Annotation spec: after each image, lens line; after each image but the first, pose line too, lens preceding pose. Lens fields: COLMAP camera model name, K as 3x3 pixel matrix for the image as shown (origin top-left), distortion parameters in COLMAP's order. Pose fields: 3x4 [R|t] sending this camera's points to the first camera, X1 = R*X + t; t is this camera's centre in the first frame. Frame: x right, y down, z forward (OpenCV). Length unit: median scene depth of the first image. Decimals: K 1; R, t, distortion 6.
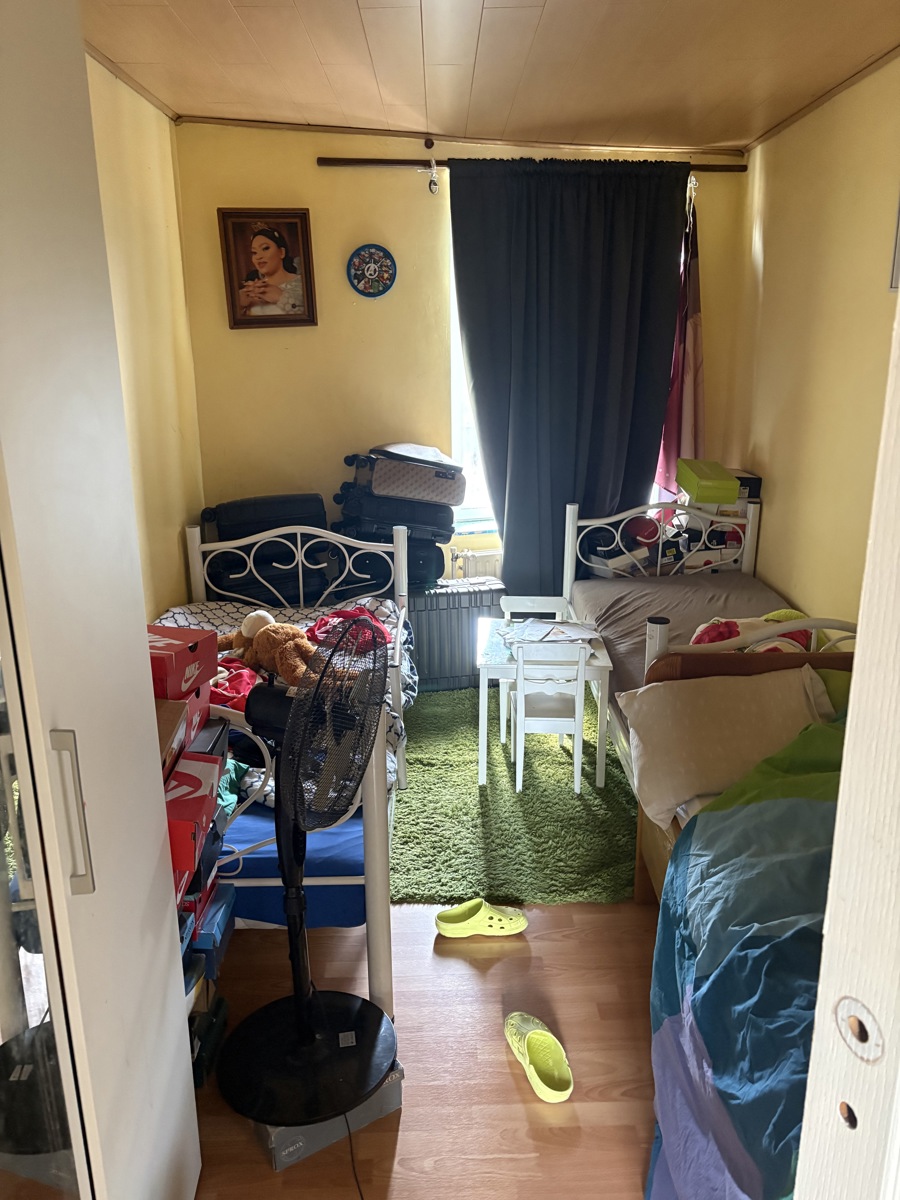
lens RADIAL K [[910.2, 0, 453.9], [0, 910.2, 601.5], [0, 0, 1]] dist [0.019631, -0.037959]
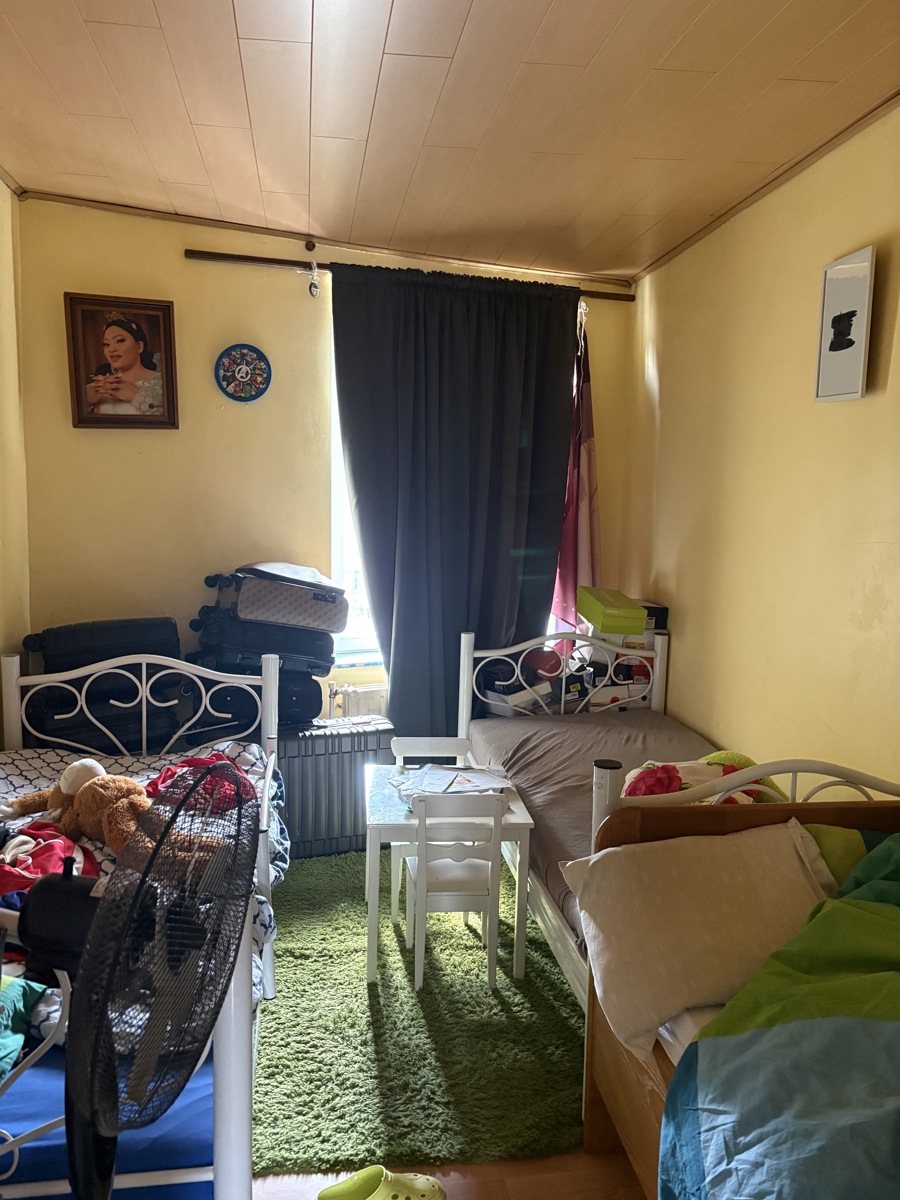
lens RADIAL K [[910.2, 0, 452.0], [0, 910.2, 599.3], [0, 0, 1]] dist [0.019631, -0.037959]
pose [[0.989414, 0.013395, 0.144500, -0.014960], [0.010028, 0.987040, -0.160162, 0.002781], [-0.144773, 0.159916, 0.976457, 0.143719]]
